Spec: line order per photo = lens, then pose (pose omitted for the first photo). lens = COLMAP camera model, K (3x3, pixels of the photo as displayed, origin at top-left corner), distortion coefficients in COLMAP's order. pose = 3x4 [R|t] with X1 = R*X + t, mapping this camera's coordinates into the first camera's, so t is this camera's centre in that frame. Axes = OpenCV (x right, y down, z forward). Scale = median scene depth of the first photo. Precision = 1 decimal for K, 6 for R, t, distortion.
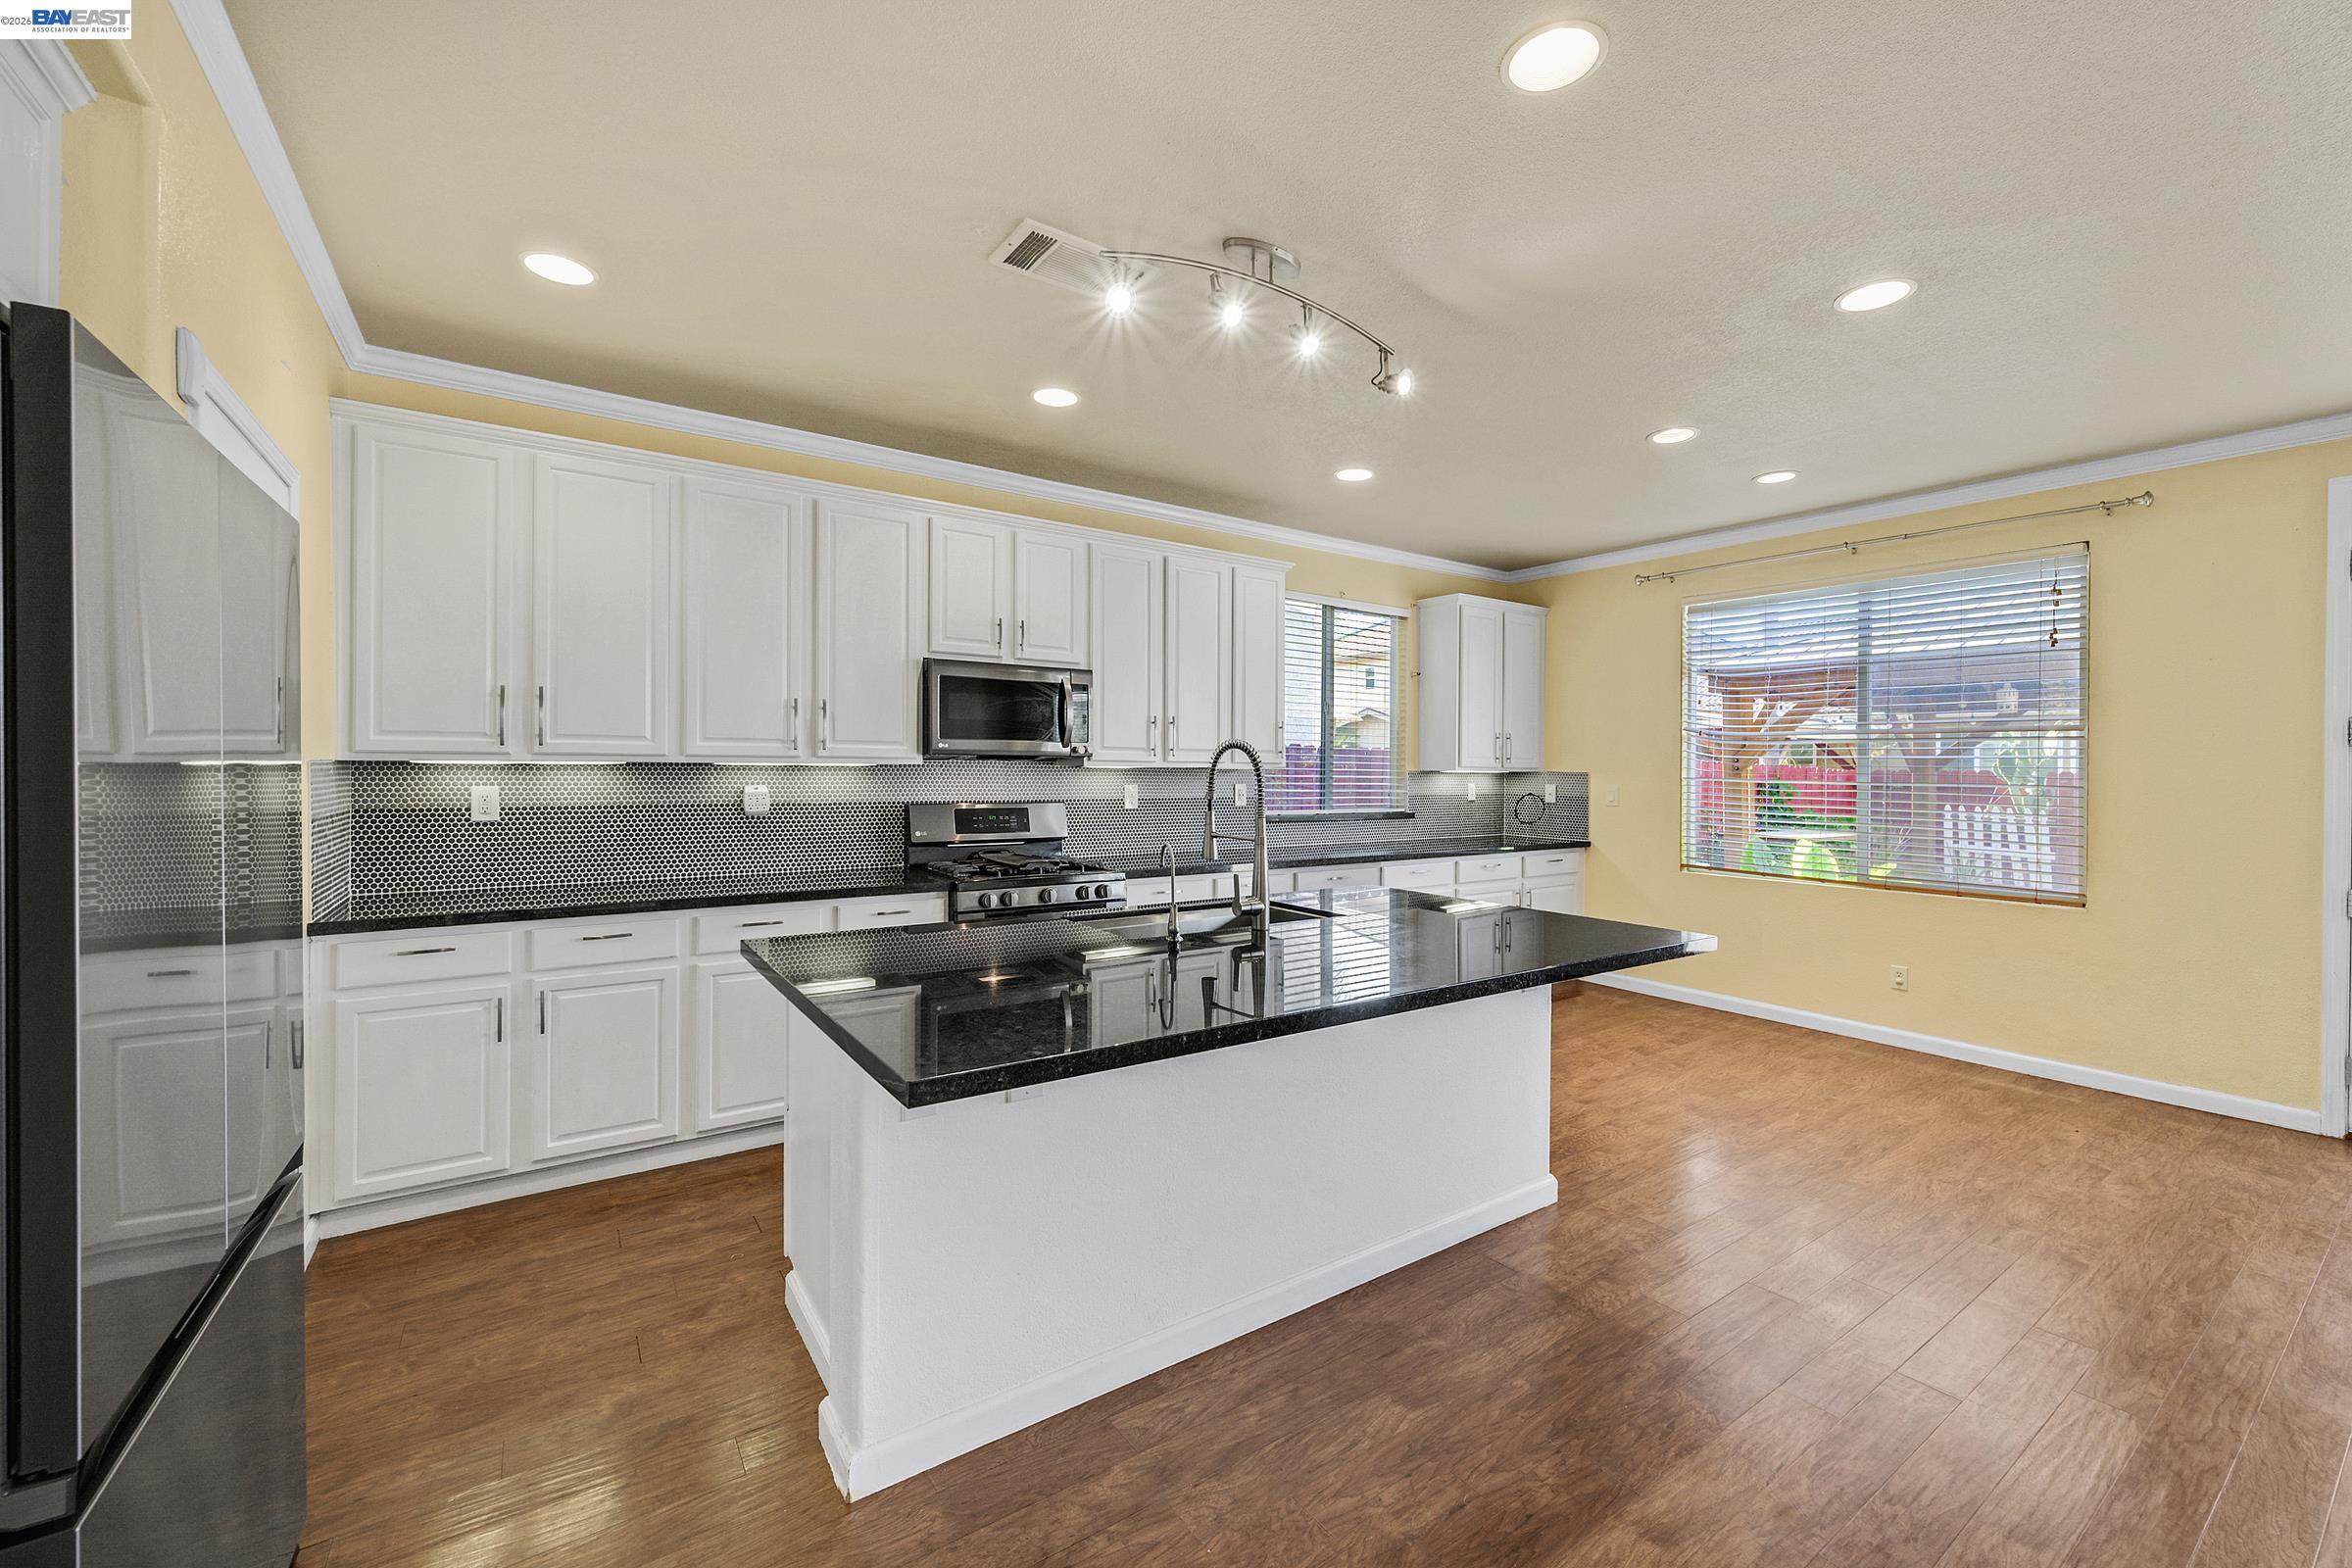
lens RADIAL K [[946.6, 0, 1162.8], [0, 946.6, 780.4], [0, 0, 1]] dist [-0.007647, 0.000362]
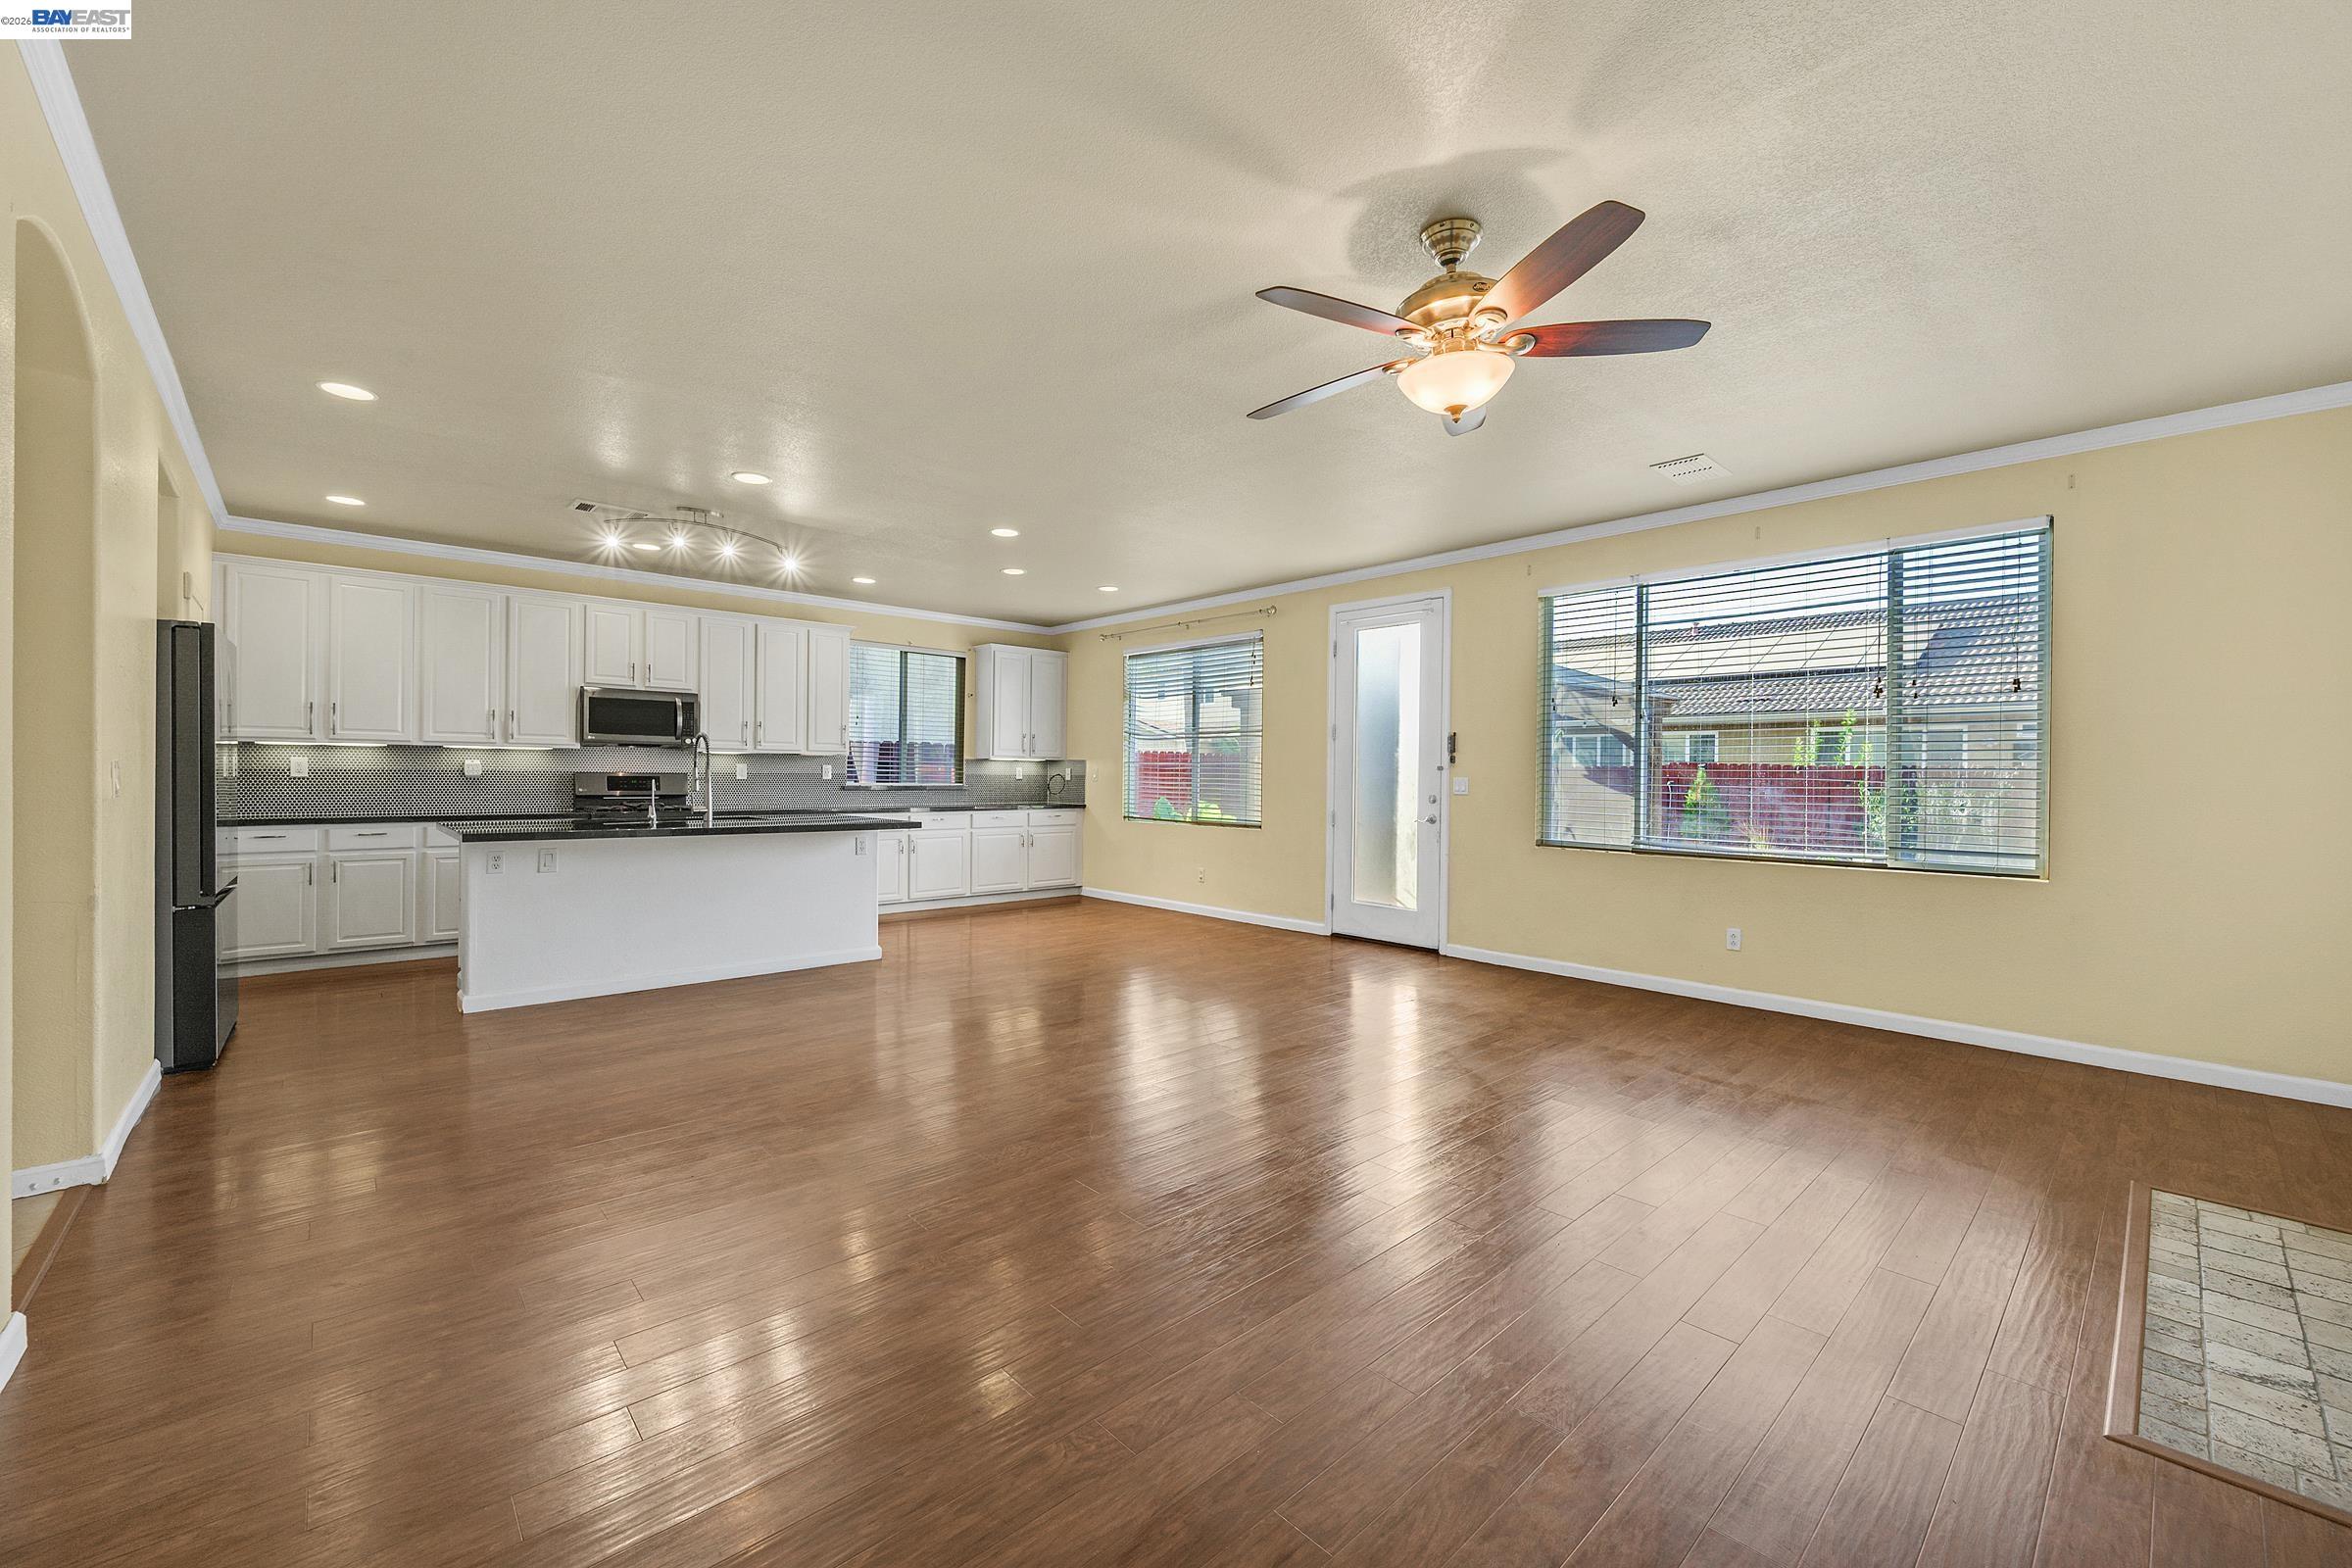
lens RADIAL K [[946.6, 0, 1172.2], [0, 946.6, 781.7], [0, 0, 1]] dist [-0.007647, 0.000362]
pose [[0.989179, -0.002112, 0.146698, 0.586181], [0.003061, 0.999976, -0.006240, 0.060344], [-0.146681, 0.006622, 0.989162, -0.898219]]
